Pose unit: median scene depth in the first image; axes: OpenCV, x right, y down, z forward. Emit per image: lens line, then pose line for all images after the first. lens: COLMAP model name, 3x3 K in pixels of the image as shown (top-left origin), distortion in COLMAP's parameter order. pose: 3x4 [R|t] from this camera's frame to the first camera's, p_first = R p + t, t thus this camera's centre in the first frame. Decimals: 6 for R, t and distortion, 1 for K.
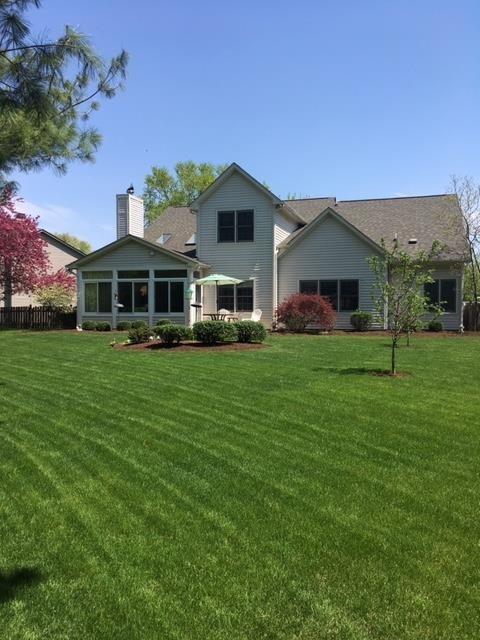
lens RADIAL K [[549.6, 0, 240.0], [0, 549.6, 320.0], [0, 0, 1]] dist [0.107273, -0.138496]
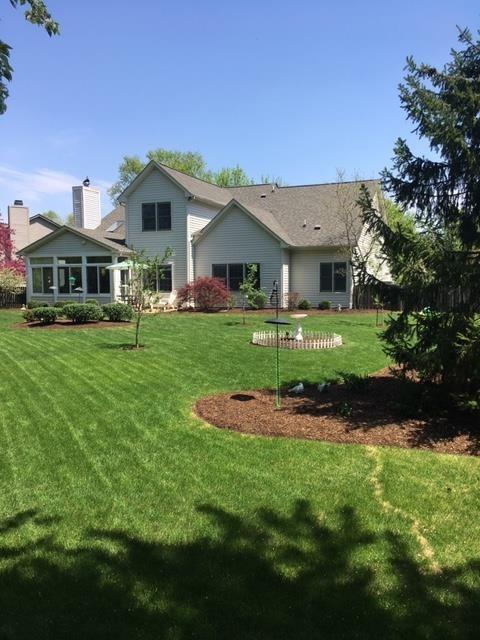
lens RADIAL K [[549.6, 0, 240.0], [0, 549.6, 320.0], [0, 0, 1]] dist [0.107273, -0.138496]
pose [[0.994803, -0.001144, -0.101814, 0.279680], [0.006344, 0.998690, 0.050766, -0.014731], [0.101623, -0.051148, 0.993507, -0.120113]]
